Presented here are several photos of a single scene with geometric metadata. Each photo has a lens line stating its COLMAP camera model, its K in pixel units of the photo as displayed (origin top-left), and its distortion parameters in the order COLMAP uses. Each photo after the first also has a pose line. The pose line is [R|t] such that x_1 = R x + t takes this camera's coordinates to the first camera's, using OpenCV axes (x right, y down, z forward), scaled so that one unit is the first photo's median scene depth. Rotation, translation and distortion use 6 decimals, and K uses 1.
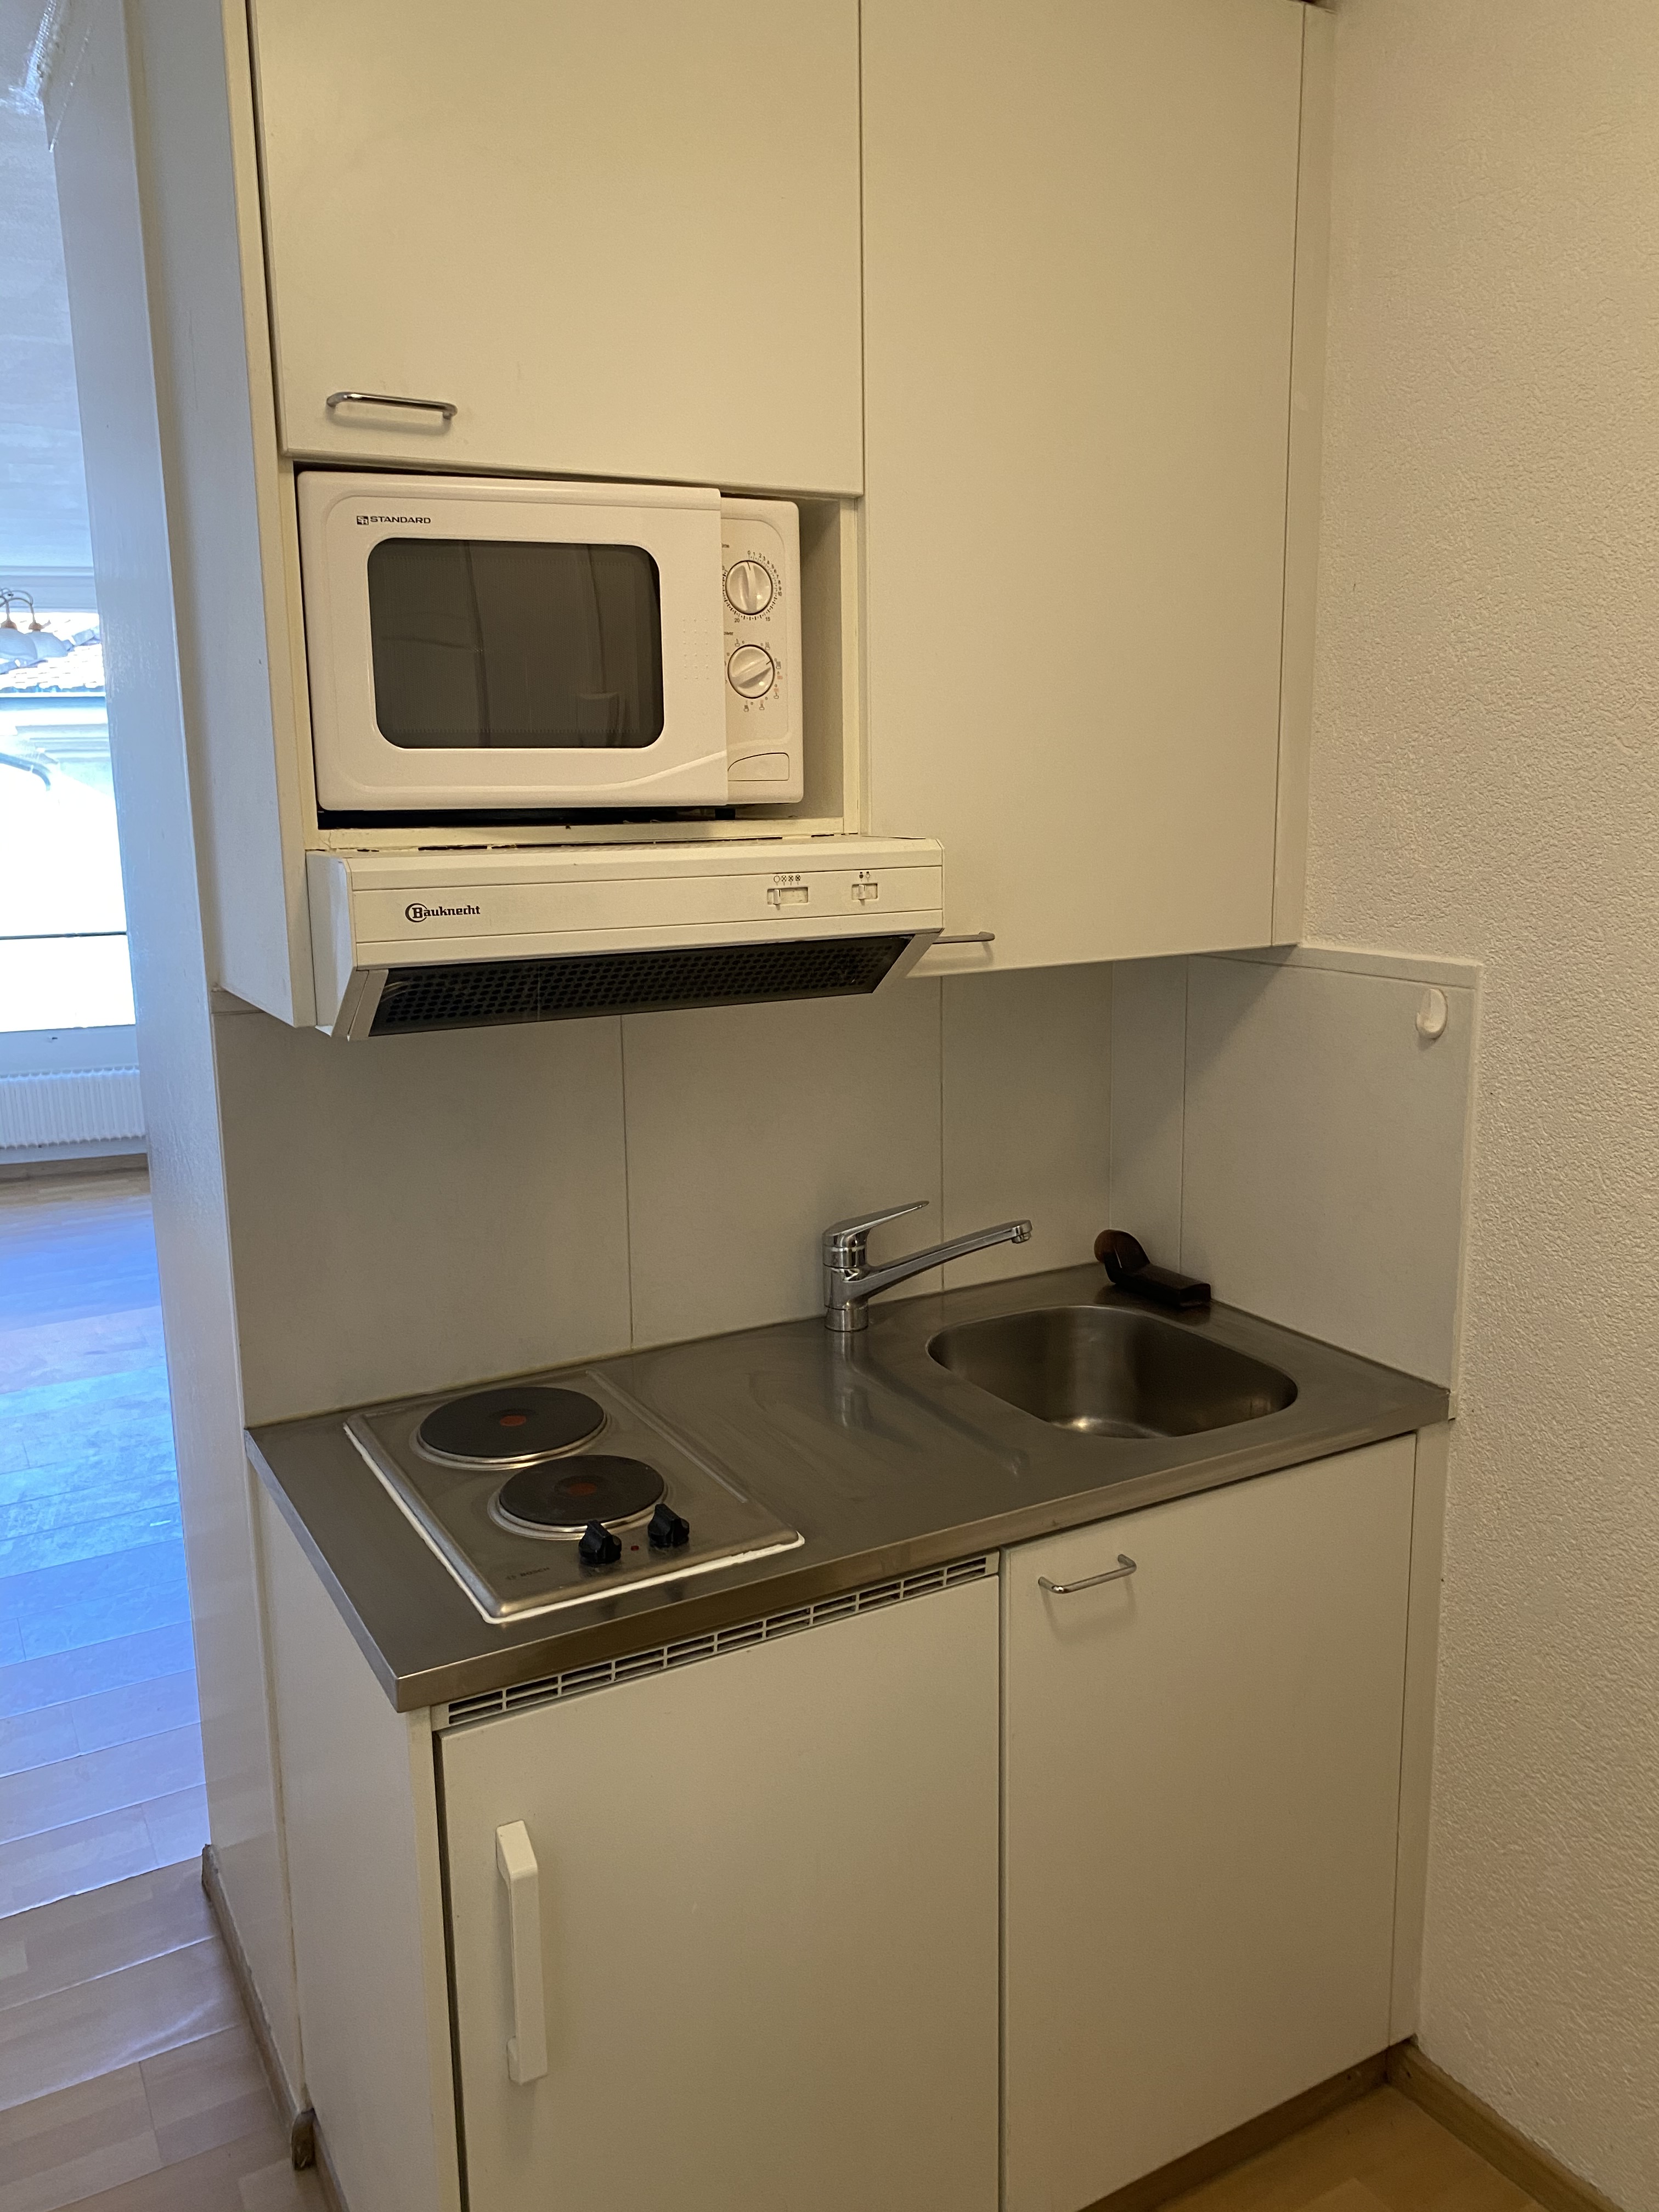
lens RADIAL K [[1701.8, 0, 827.3], [0, 1701.8, 1110.4], [0, 0, 1]] dist [-0.005658, -0.001942]
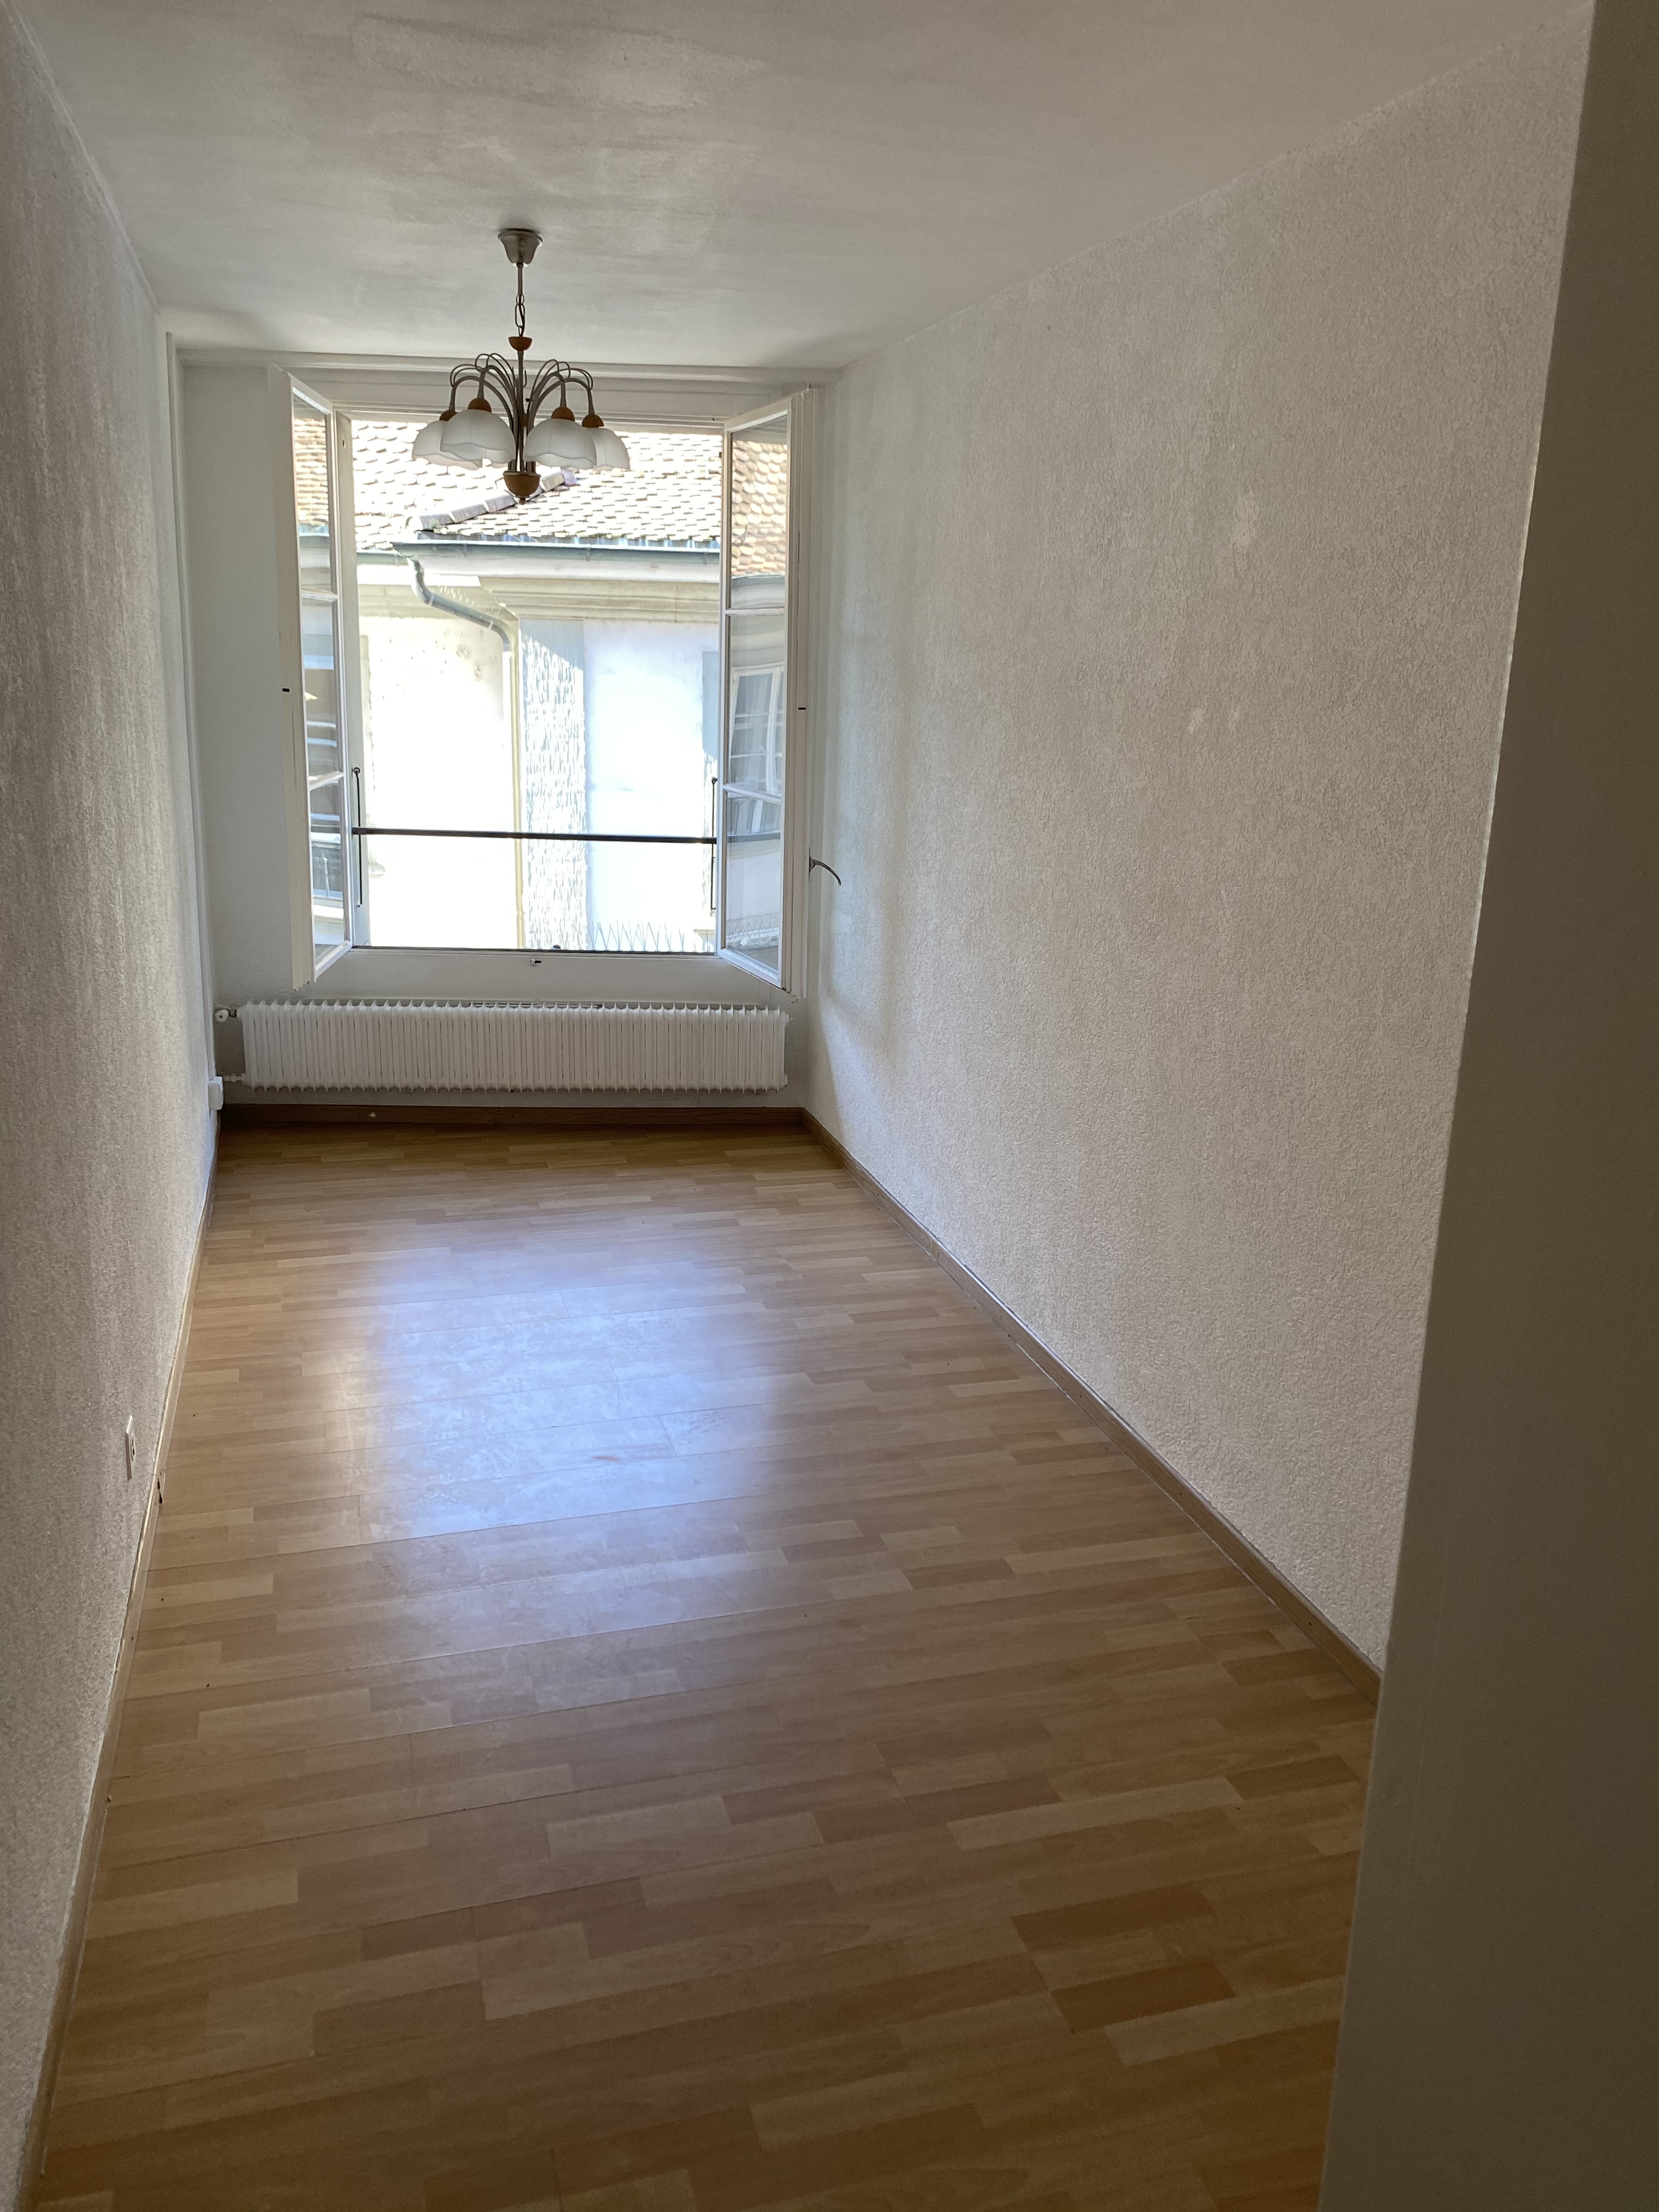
lens RADIAL K [[1701.8, 0, 828.0], [0, 1701.8, 1102.2], [0, 0, 1]] dist [-0.005658, -0.001942]
pose [[0.975035, 0.097047, -0.199721, -0.085221], [-0.083276, 0.993605, 0.076253, -0.031077], [0.205844, -0.057718, 0.976881, 0.128578]]
